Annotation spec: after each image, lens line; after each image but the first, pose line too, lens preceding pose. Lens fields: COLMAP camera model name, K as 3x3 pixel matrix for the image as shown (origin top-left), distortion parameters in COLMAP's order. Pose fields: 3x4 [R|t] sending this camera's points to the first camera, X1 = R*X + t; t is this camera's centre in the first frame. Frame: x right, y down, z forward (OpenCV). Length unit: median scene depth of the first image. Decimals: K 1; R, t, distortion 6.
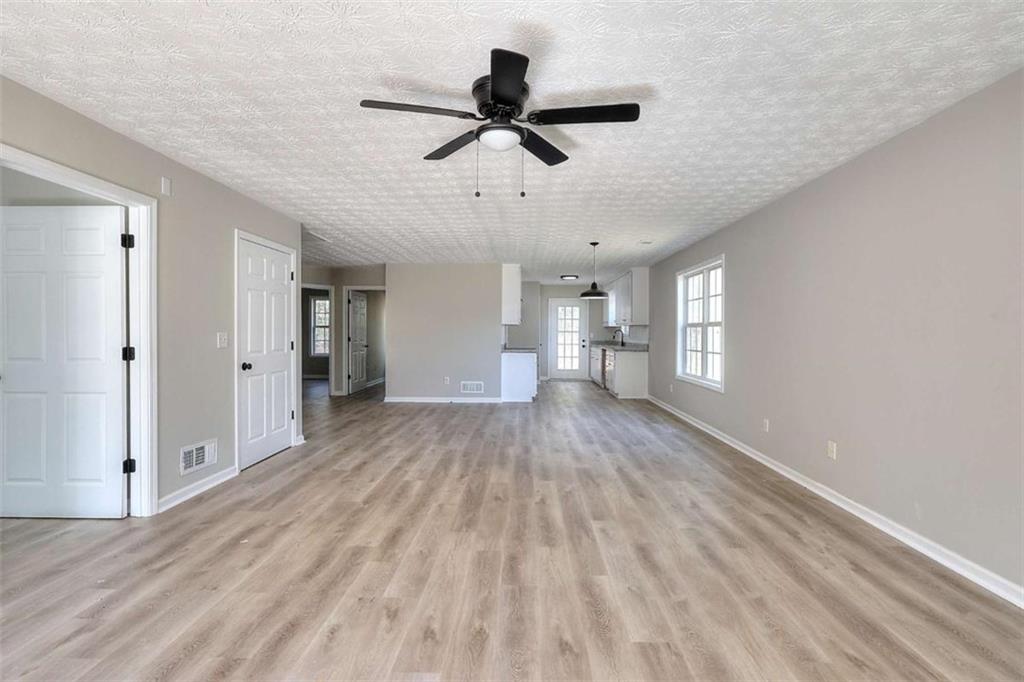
lens RADIAL K [[459.2, 0, 511.1], [0, 459.2, 345.8], [0, 0, 1]] dist [-0.001946, -0.000064]
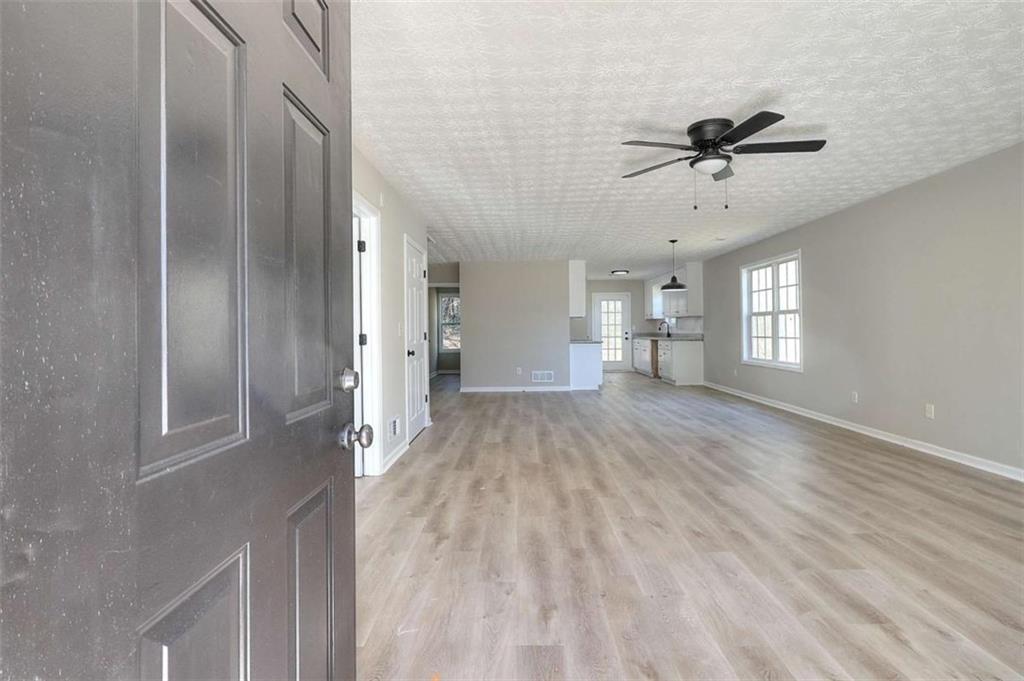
lens RADIAL K [[471.7, 0, 512.0], [0, 471.7, 340.5], [0, 0, 1]] dist [-0.002050, 0.000371]
pose [[0.999682, -0.017470, 0.018160, -0.237232], [0.017606, 0.999818, -0.007330, 0.017868], [-0.018029, 0.007647, 0.999808, -0.124741]]
